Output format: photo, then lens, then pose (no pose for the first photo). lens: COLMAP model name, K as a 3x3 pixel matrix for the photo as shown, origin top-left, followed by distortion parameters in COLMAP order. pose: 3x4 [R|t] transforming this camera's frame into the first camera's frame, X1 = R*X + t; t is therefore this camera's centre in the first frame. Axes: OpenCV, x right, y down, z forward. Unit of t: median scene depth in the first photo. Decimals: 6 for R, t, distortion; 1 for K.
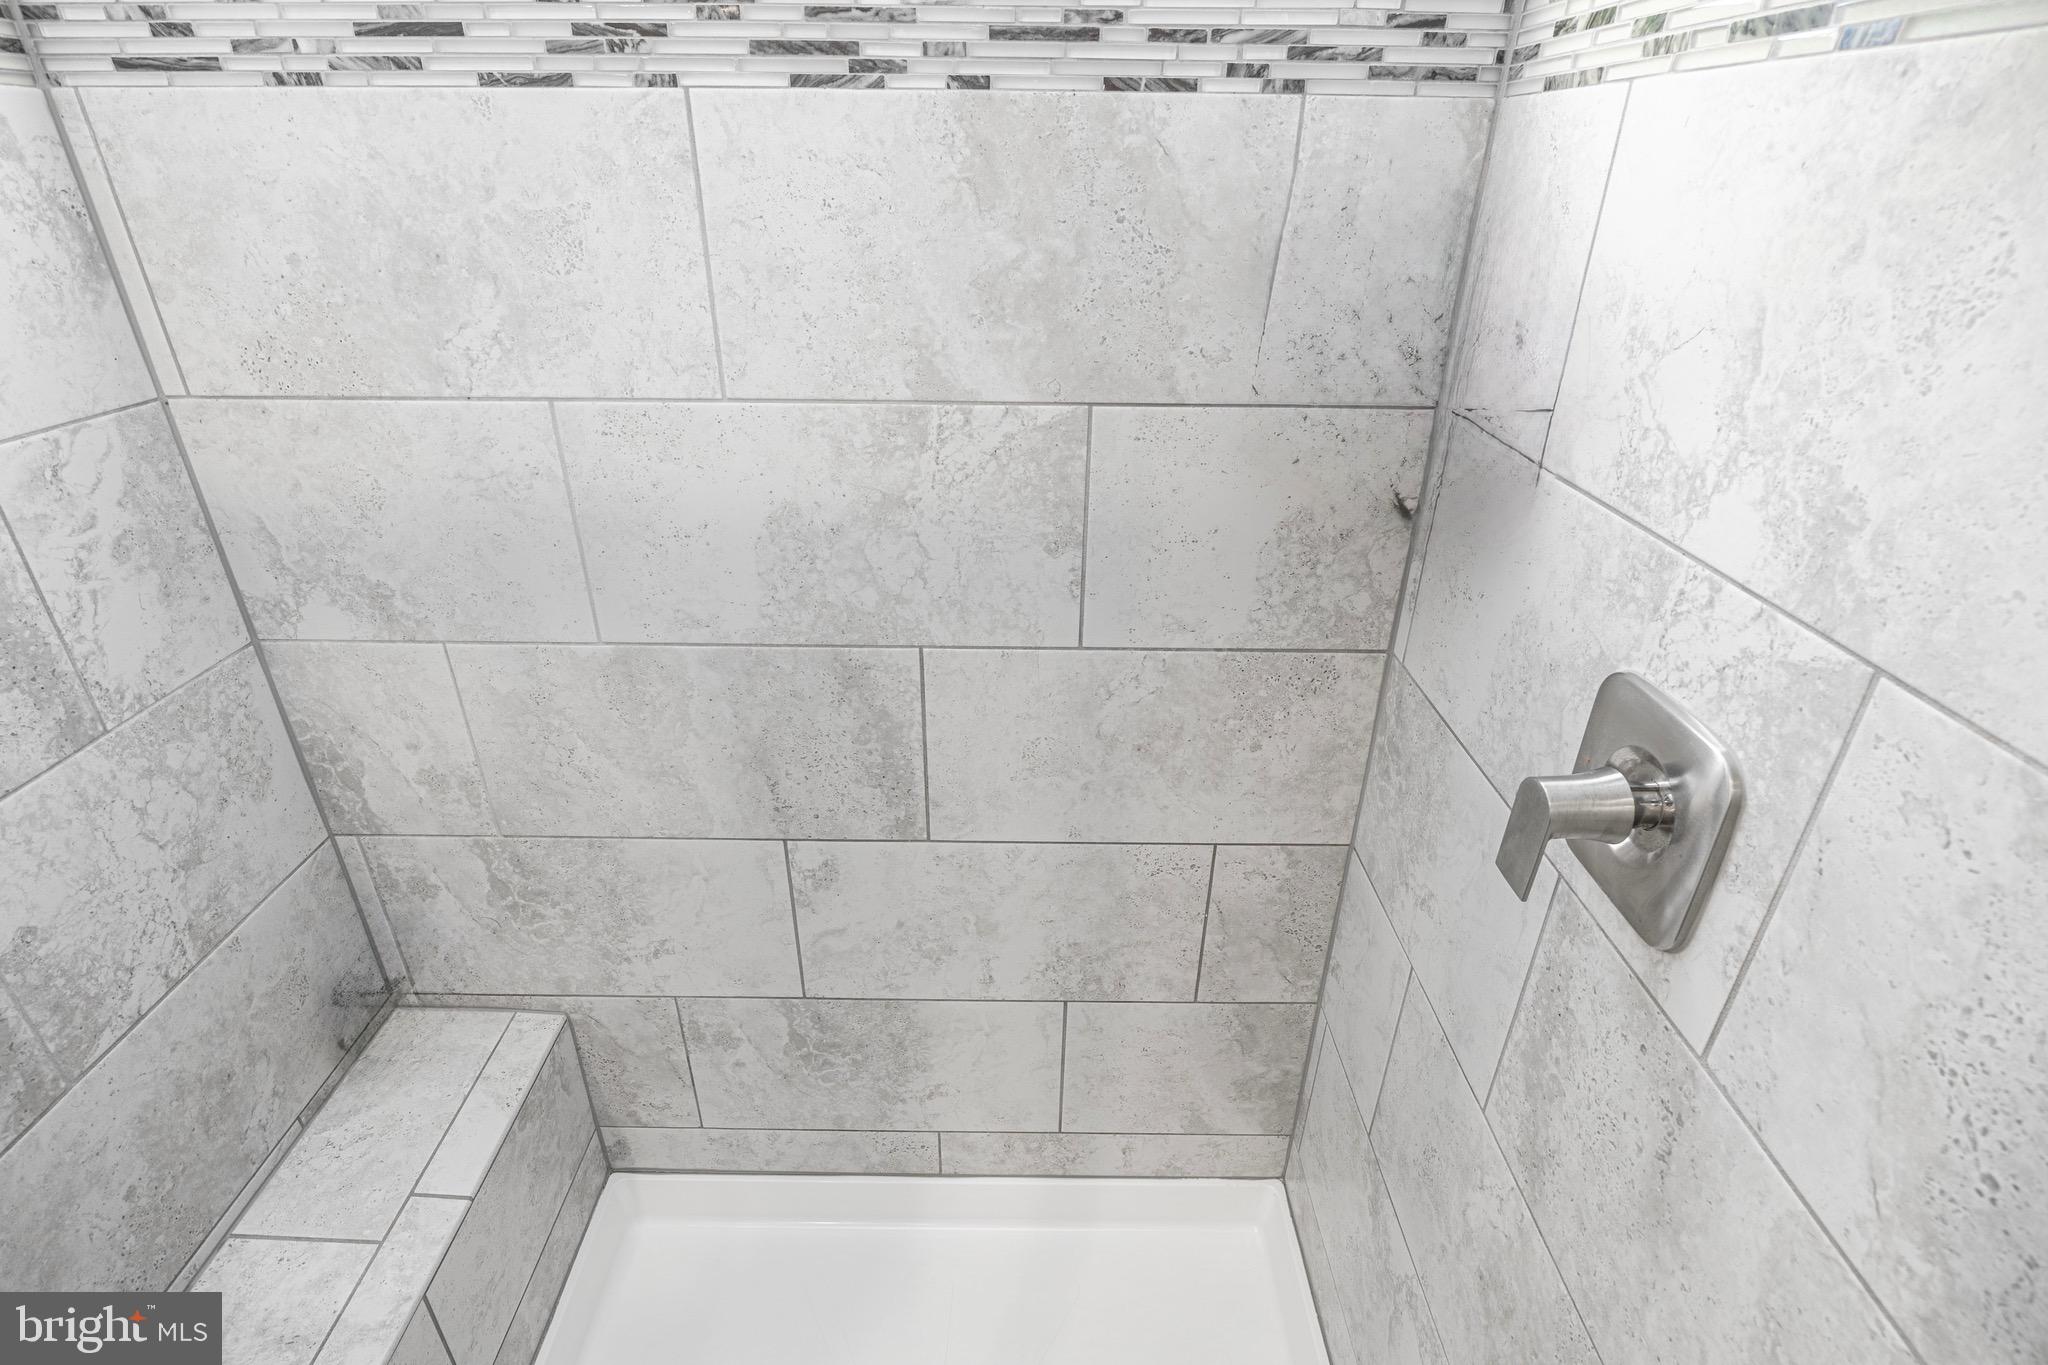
lens RADIAL K [[1012.0, 0, 1023.8], [0, 1012.0, 698.8], [0, 0, 1]] dist [-0.010221, 0.000778]
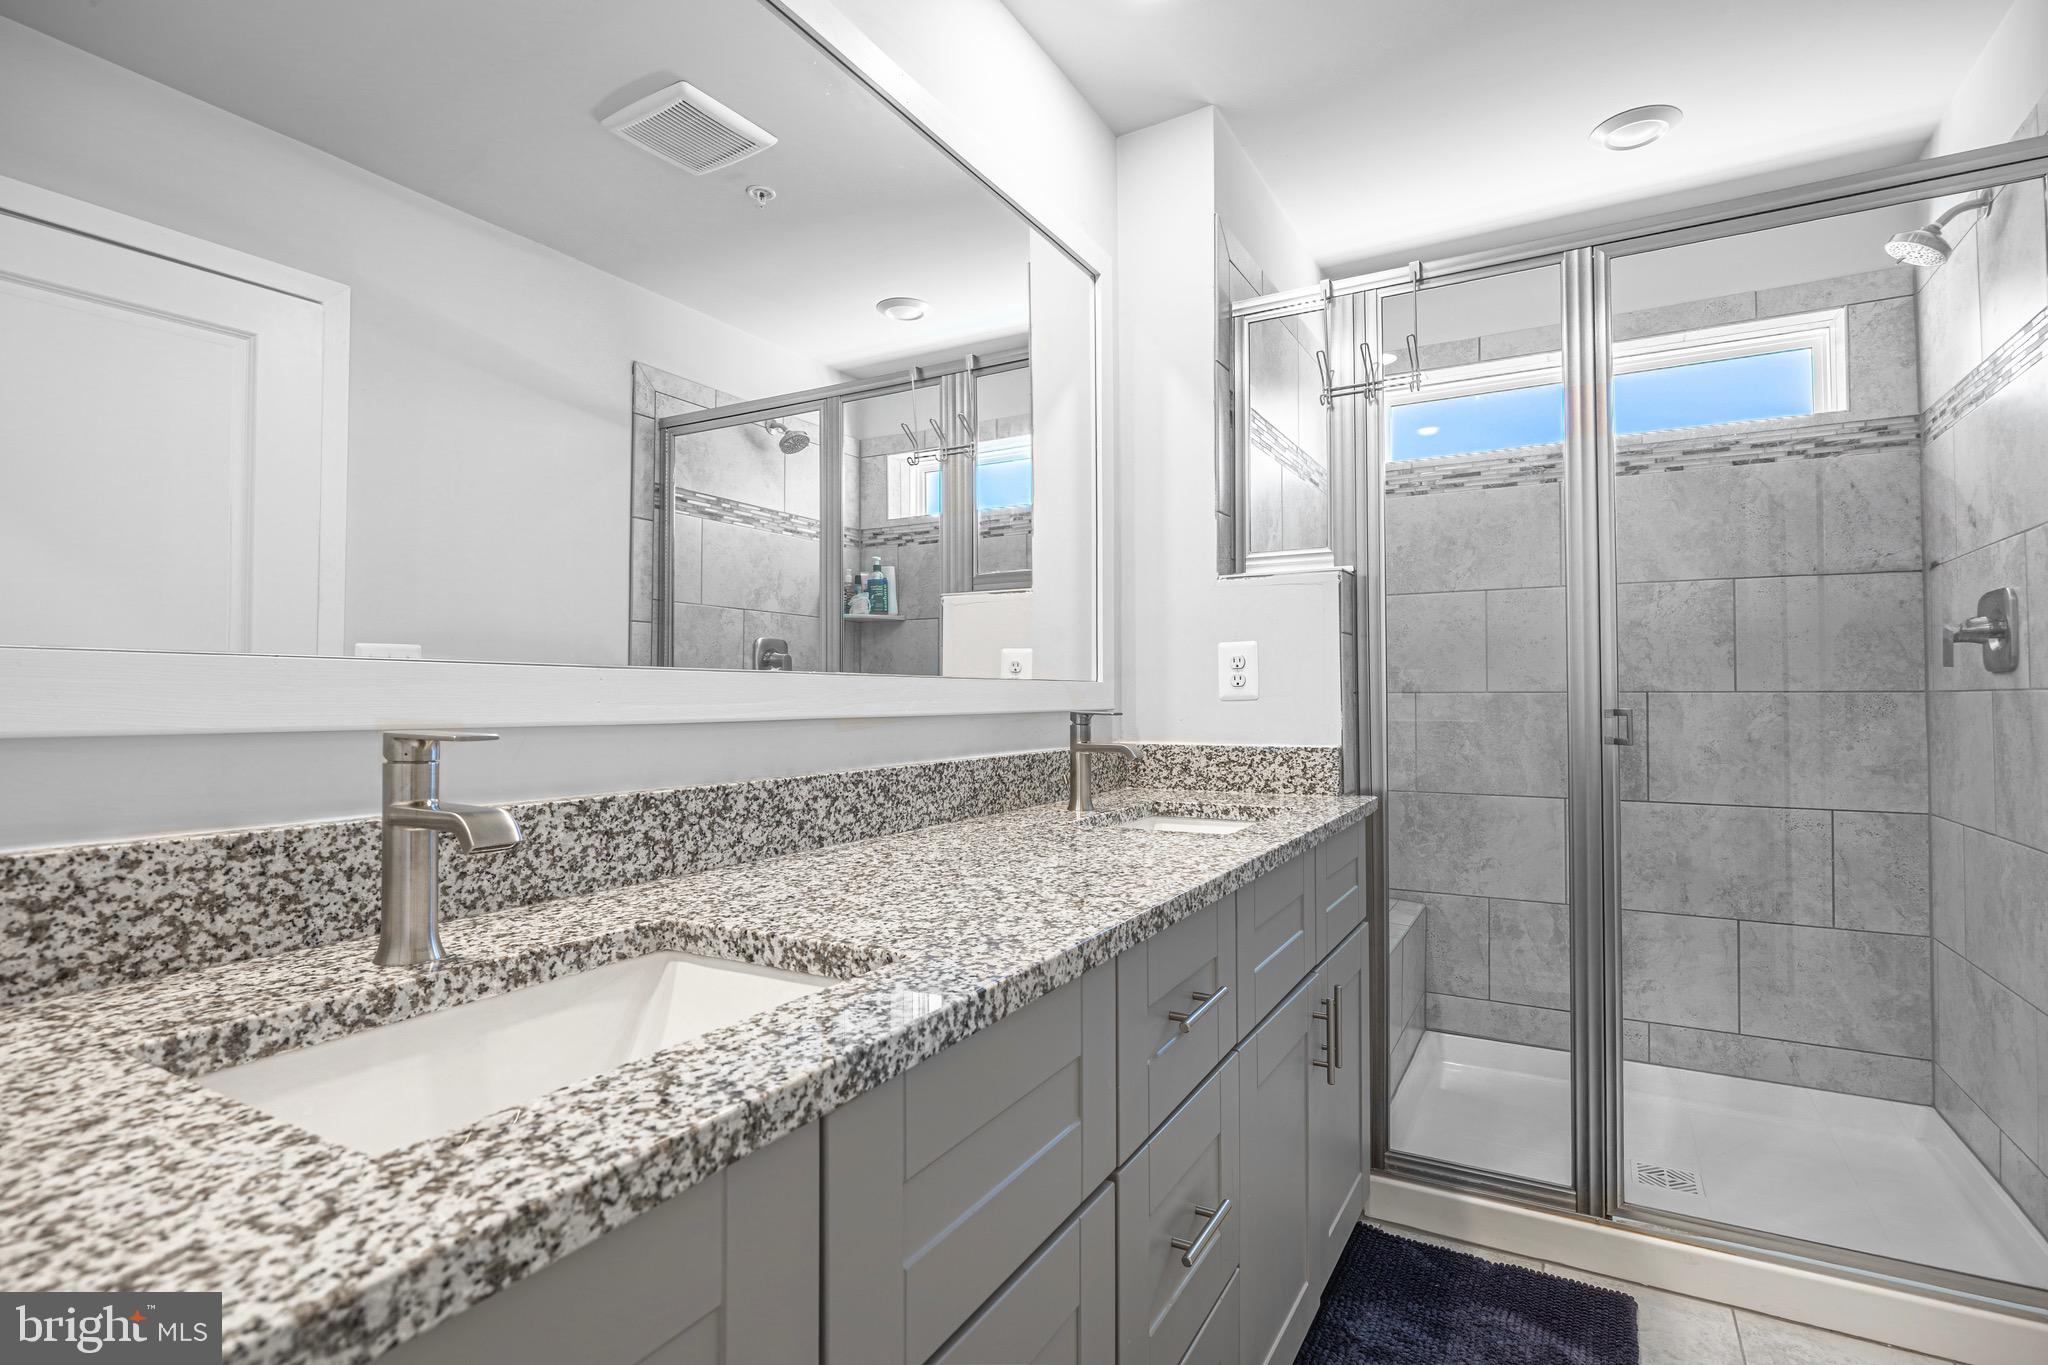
lens RADIAL K [[1012.0, 0, 1012.3], [0, 1012.0, 674.3], [0, 0, 1]] dist [-0.010221, 0.000778]
pose [[0.865322, -0.020944, -0.500778, -0.187440], [-0.228827, 0.872416, -0.431890, 1.111440], [0.445932, 0.488315, 0.750128, -1.203715]]
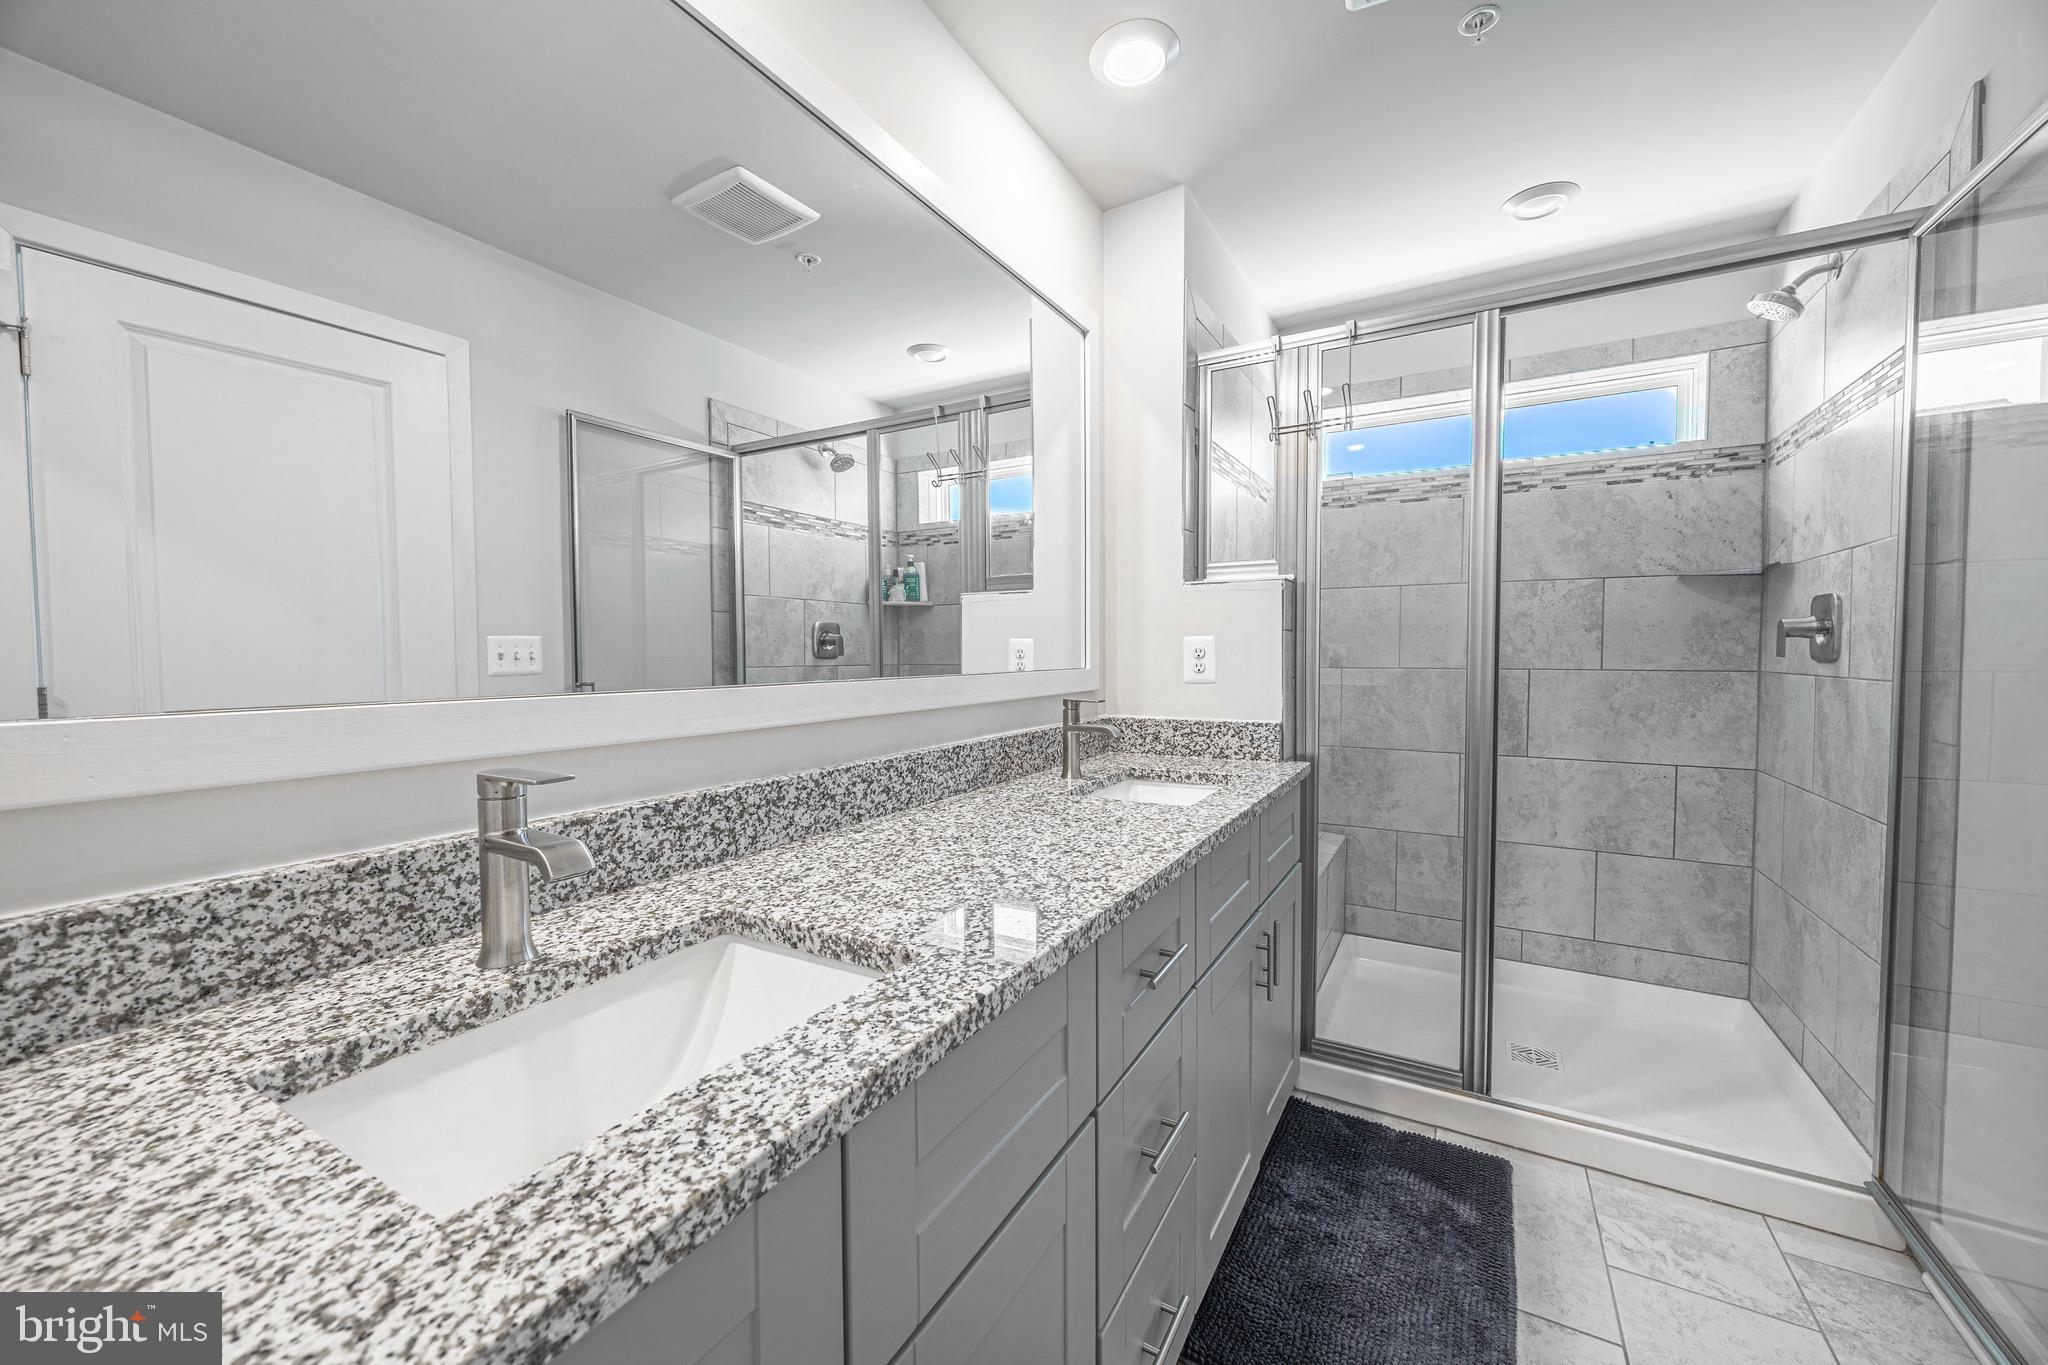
lens RADIAL K [[793.5, 0, 1021.5], [0, 793.5, 678.9], [0, 0, 1]] dist [0.000470, -0.000589]
pose [[0.864730, 0.006378, -0.502196, -0.200272], [-0.226263, 0.897646, -0.378201, 1.031524], [0.448382, 0.440670, 0.777665, -1.195761]]
